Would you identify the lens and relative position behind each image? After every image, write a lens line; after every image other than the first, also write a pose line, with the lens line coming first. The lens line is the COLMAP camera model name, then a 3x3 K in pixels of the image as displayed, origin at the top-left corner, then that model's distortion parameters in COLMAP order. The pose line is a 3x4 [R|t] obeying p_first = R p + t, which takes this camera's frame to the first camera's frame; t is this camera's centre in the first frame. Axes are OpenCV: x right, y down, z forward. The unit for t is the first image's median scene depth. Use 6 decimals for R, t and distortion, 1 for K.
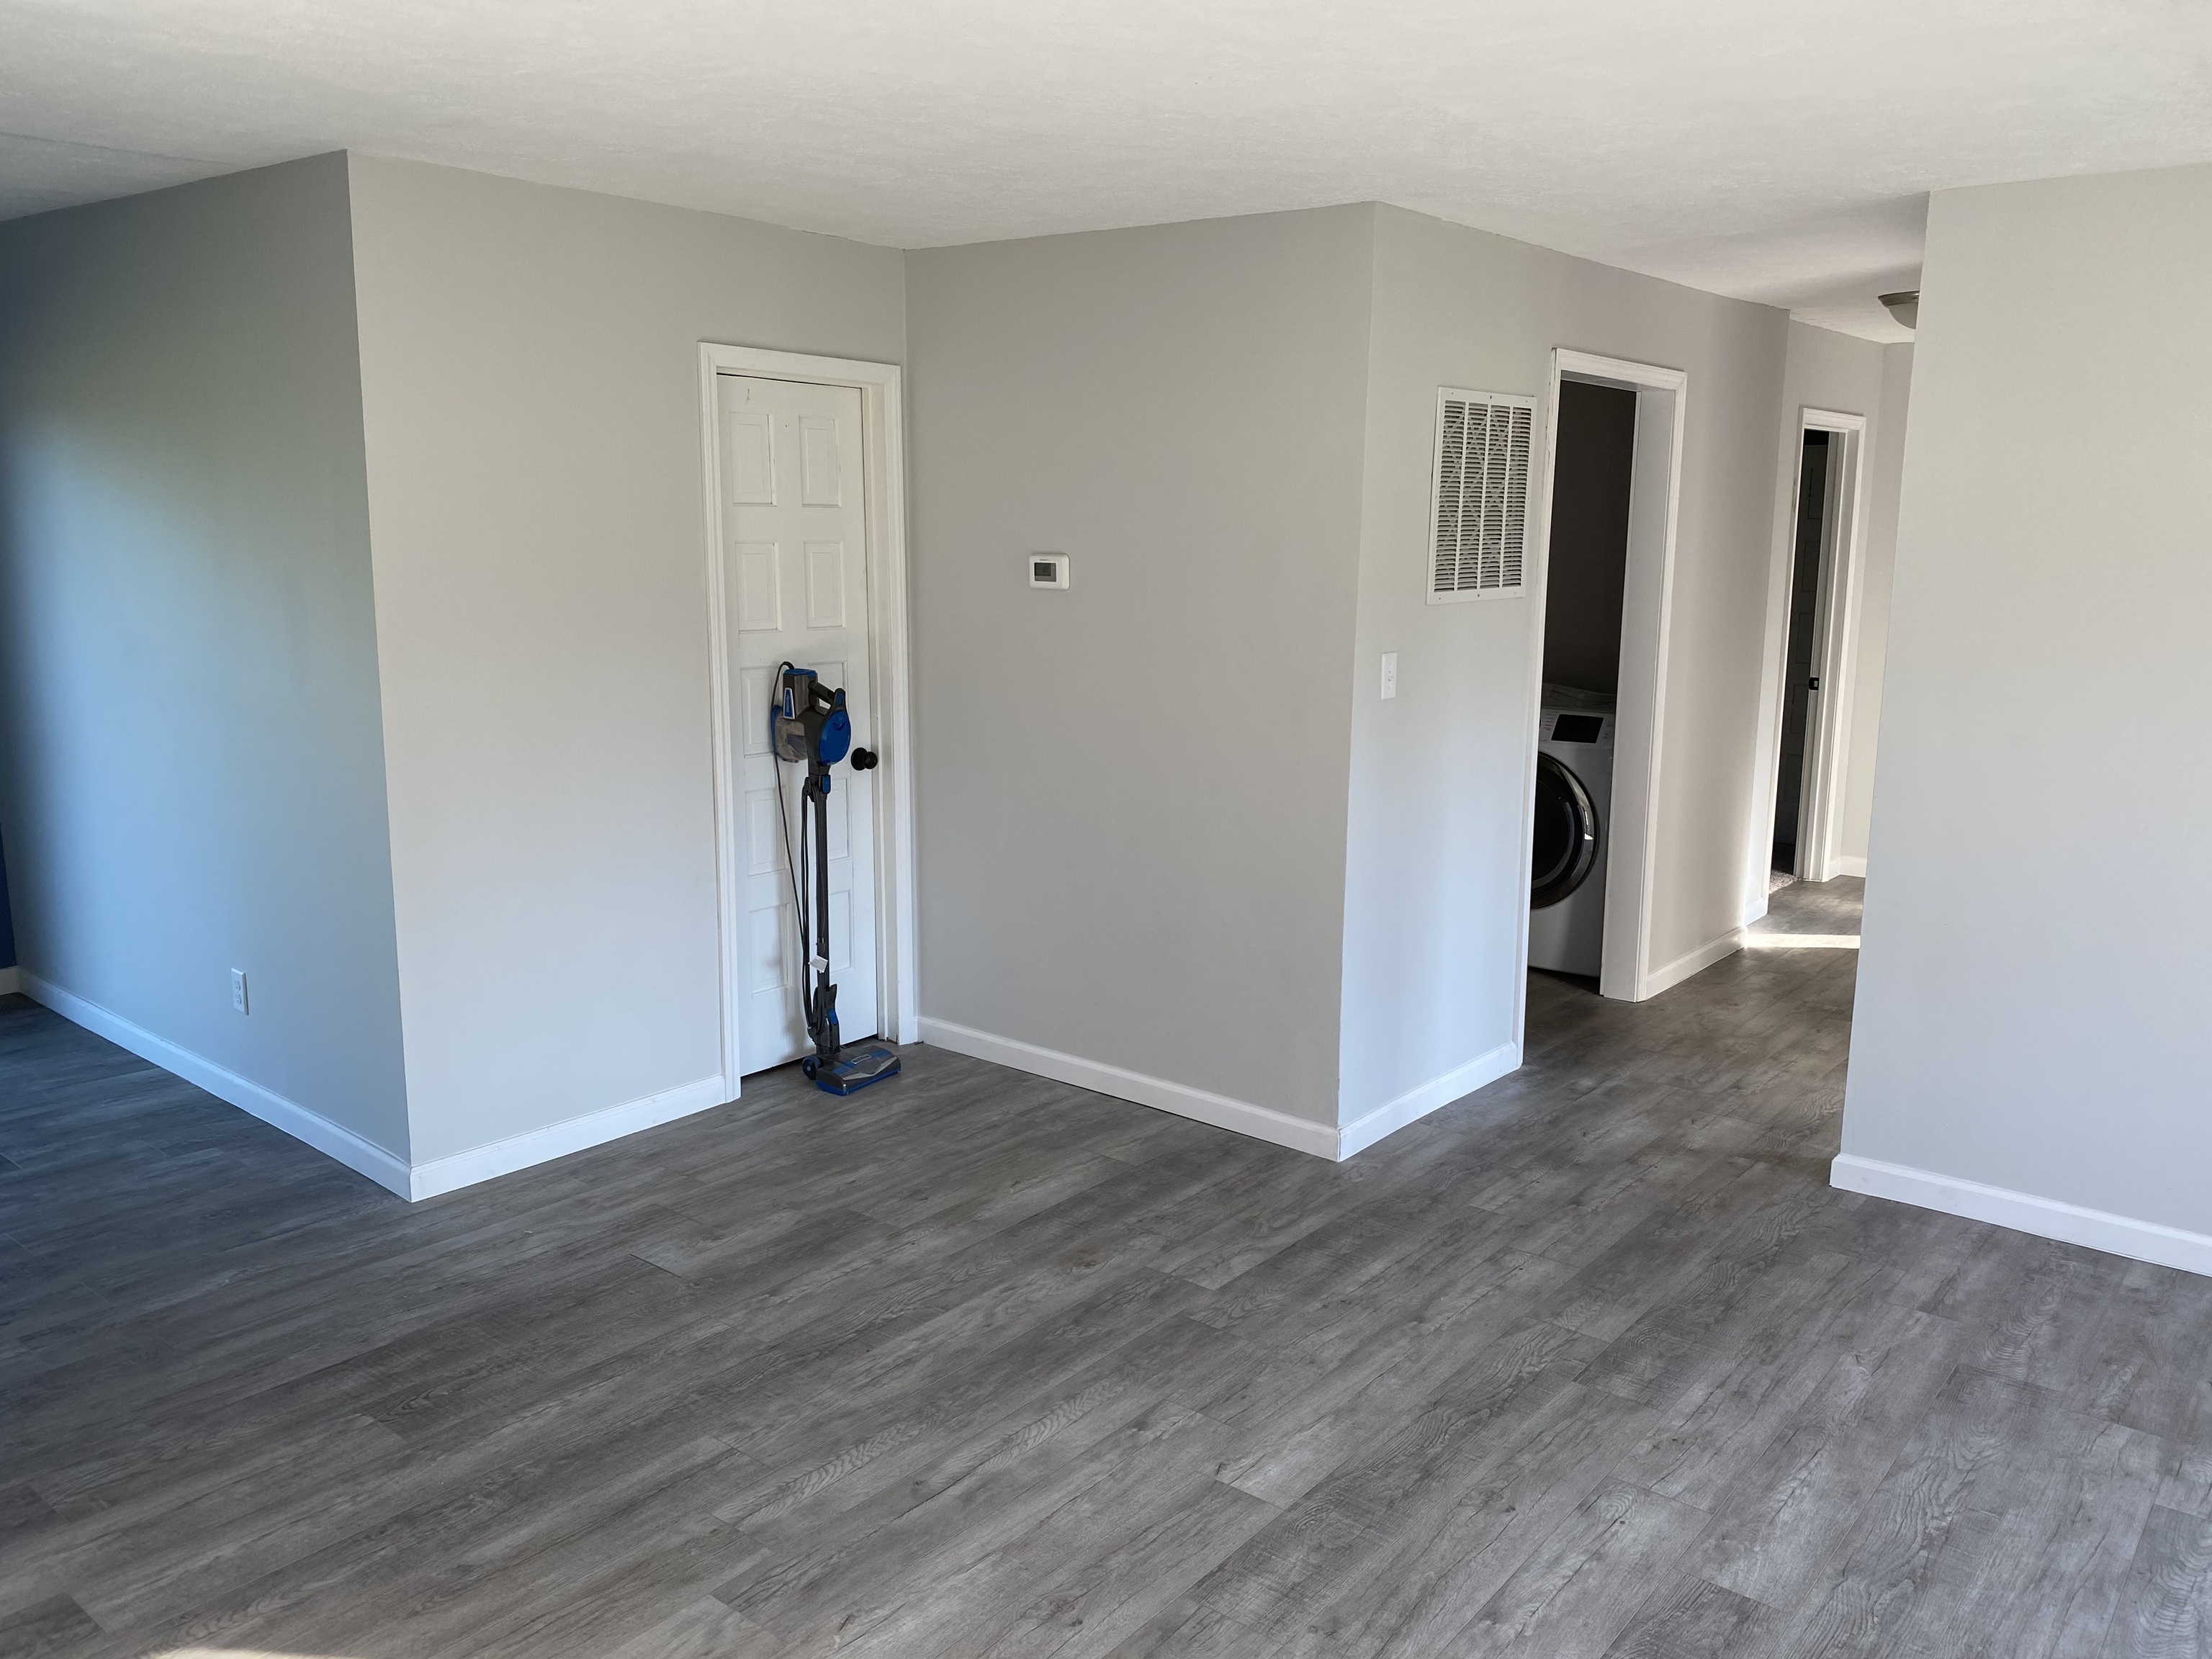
lens RADIAL K [[1704.6, 0, 1094.2], [0, 1704.6, 818.4], [0, 0, 1]] dist [0.031390, -0.030780]
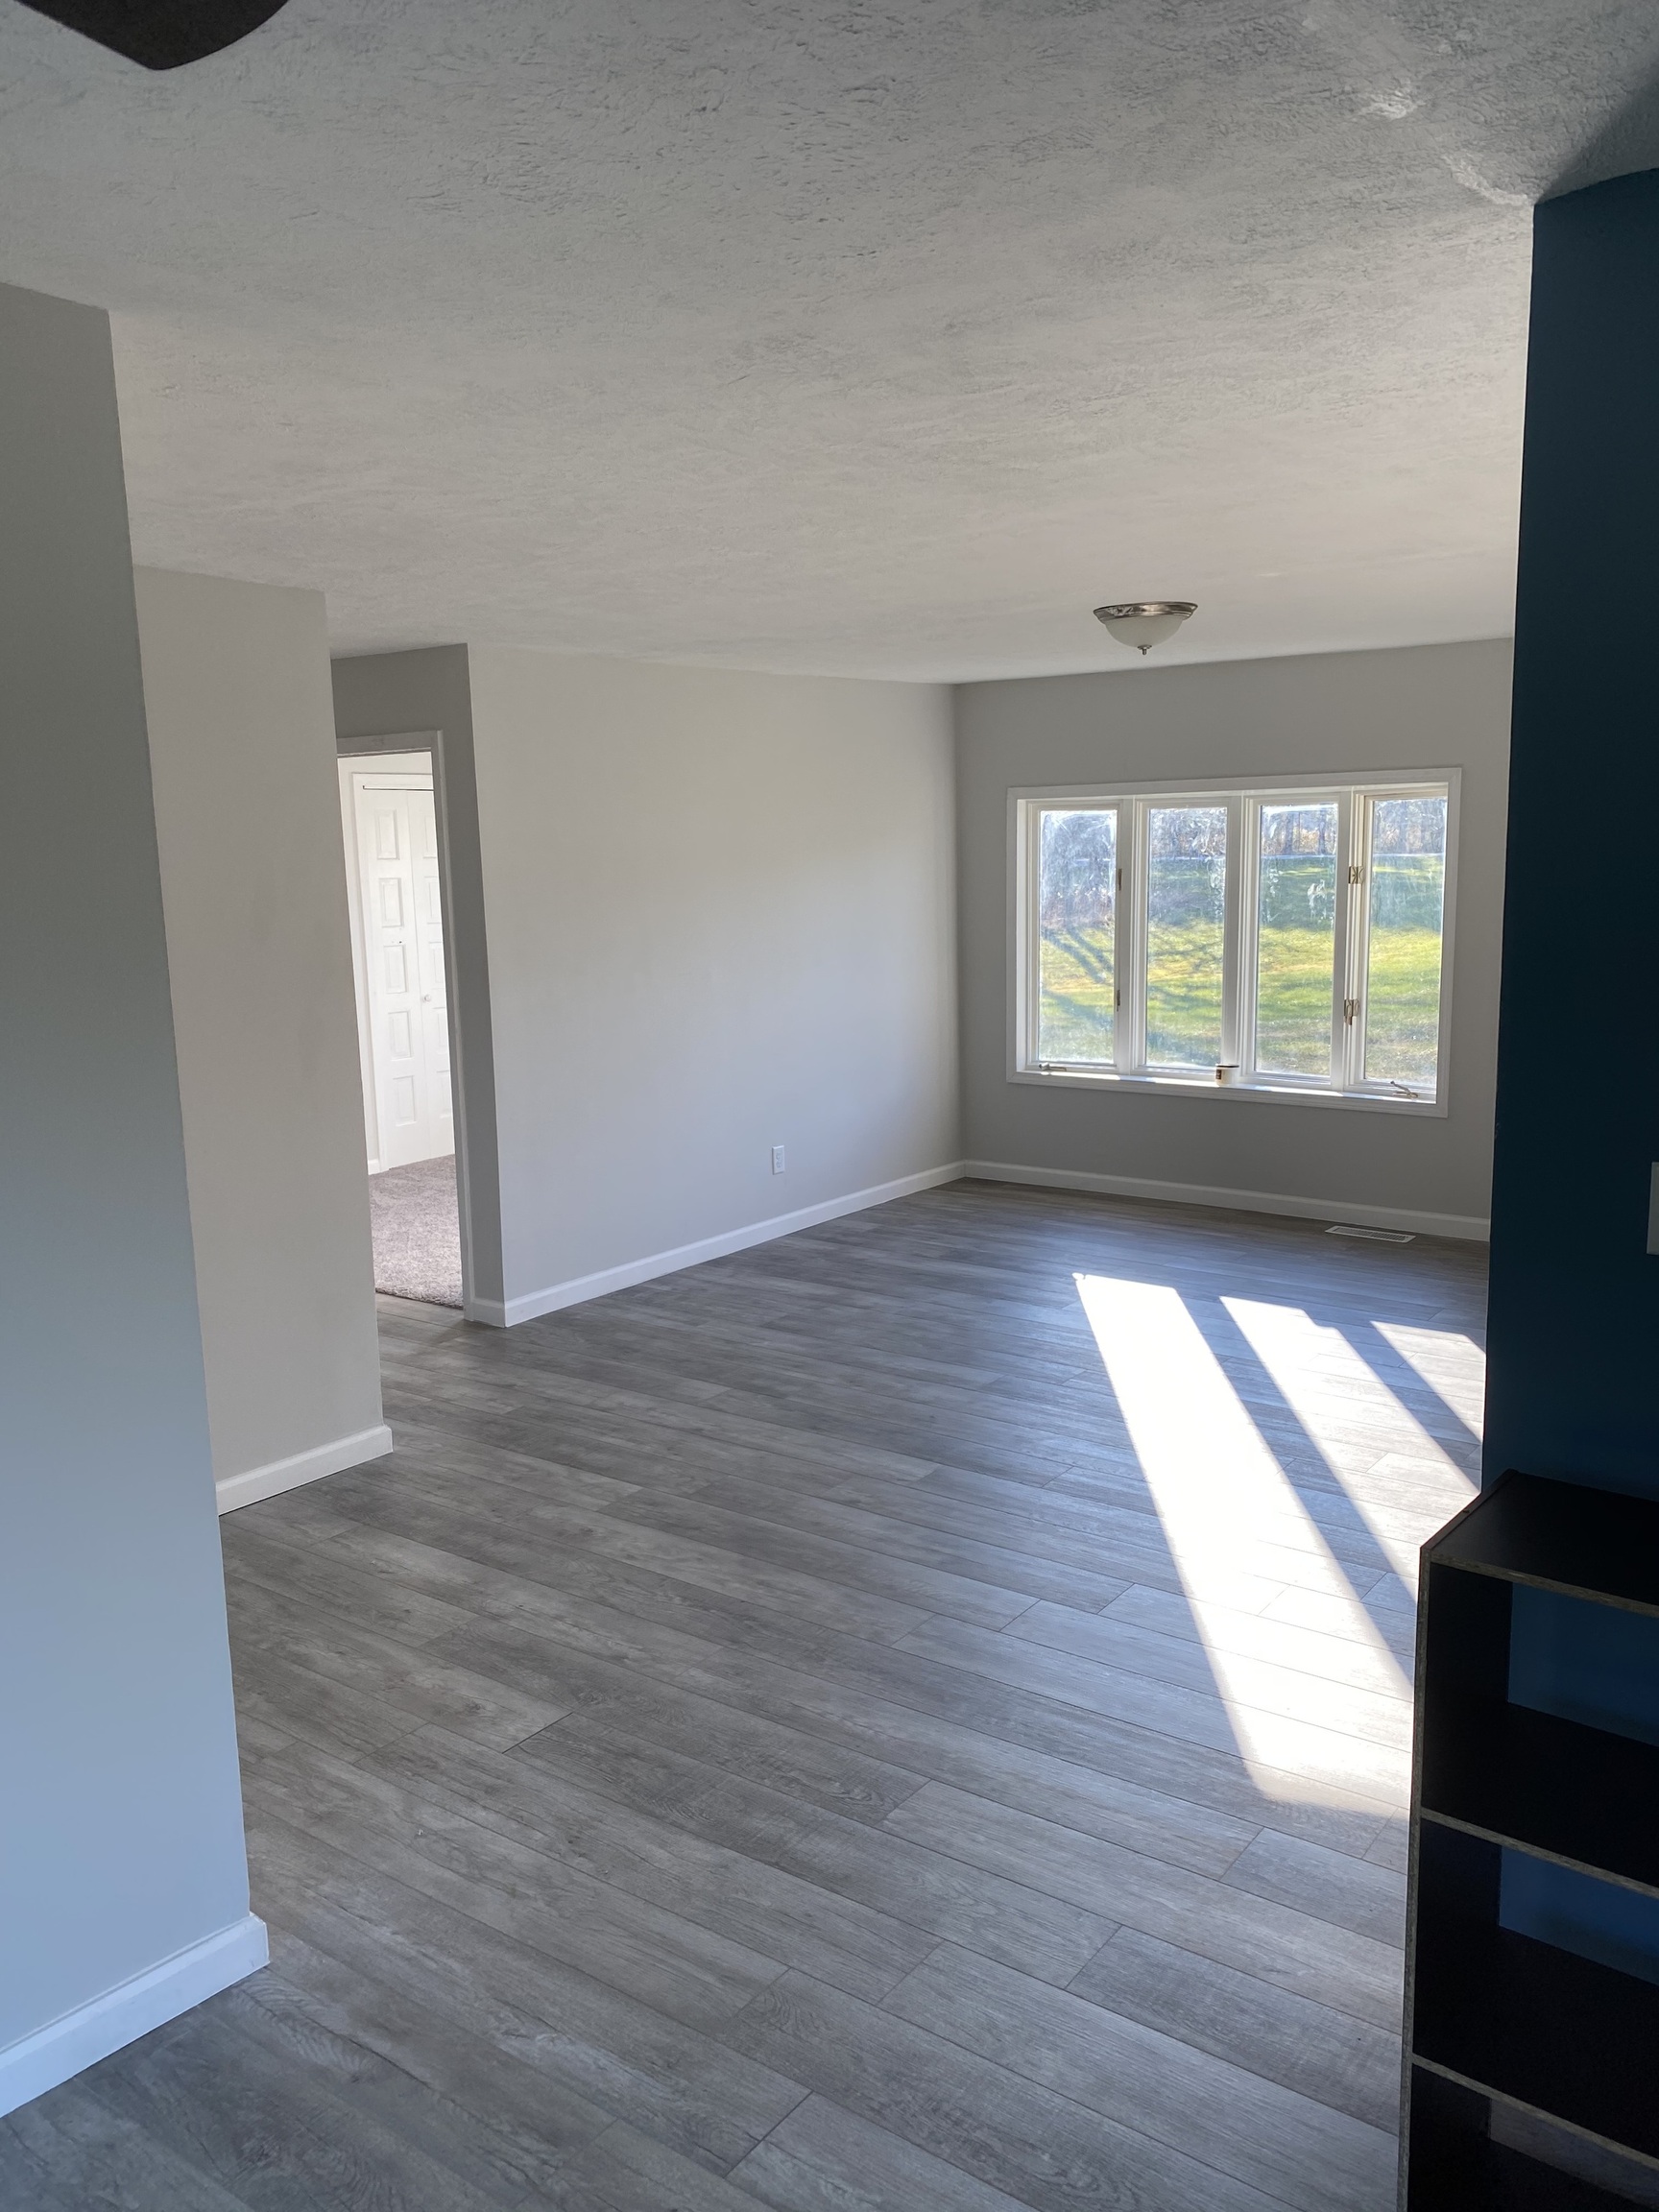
lens RADIAL K [[1704.6, 0, 829.5], [0, 1704.6, 1106.0], [0, 0, 1]] dist [0.031390, -0.030780]
pose [[-0.035651, -0.162682, 0.986034, -1.103677], [0.216414, 0.961992, 0.166540, -0.163737], [-0.975651, 0.219329, 0.000910, 0.810108]]
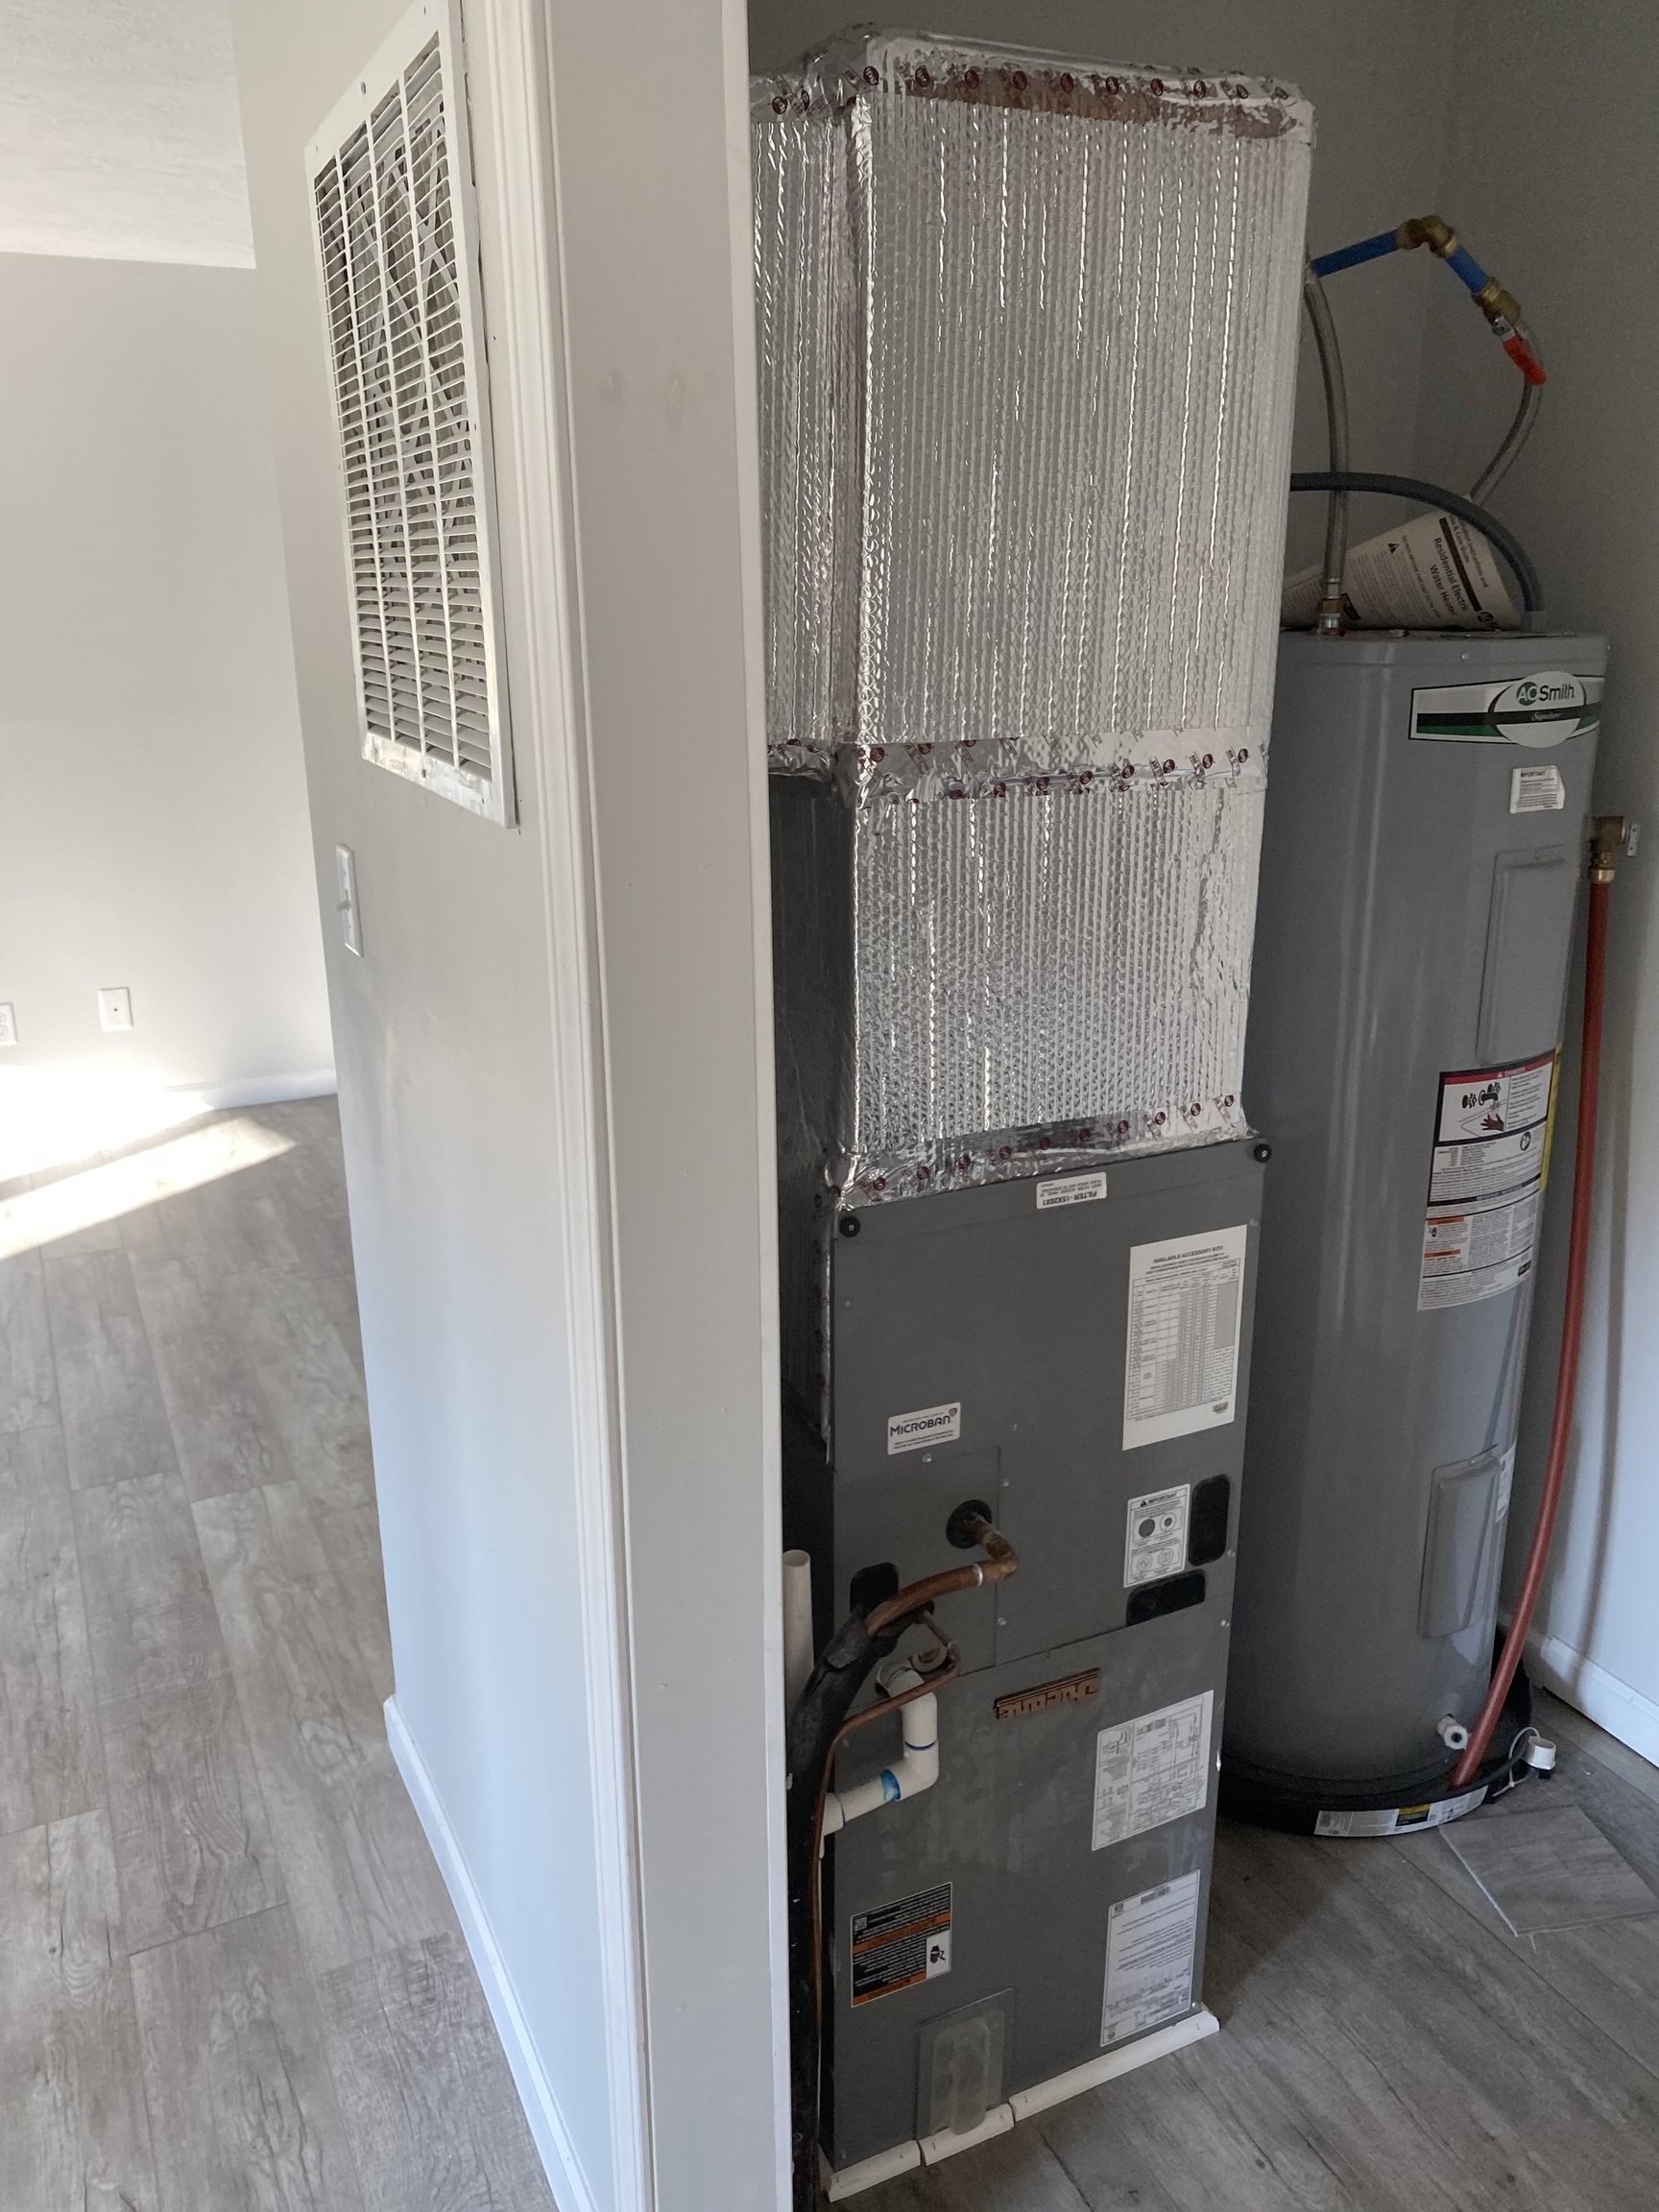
lens RADIAL K [[1704.6, 0, 829.5], [0, 1704.6, 1106.0], [0, 0, 1]] dist [0.031390, -0.030780]
pose [[-0.416245, 0.270587, -0.868057, 0.613836], [-0.160735, 0.917760, 0.363154, -0.255446], [0.894933, 0.290688, -0.338520, 1.508448]]
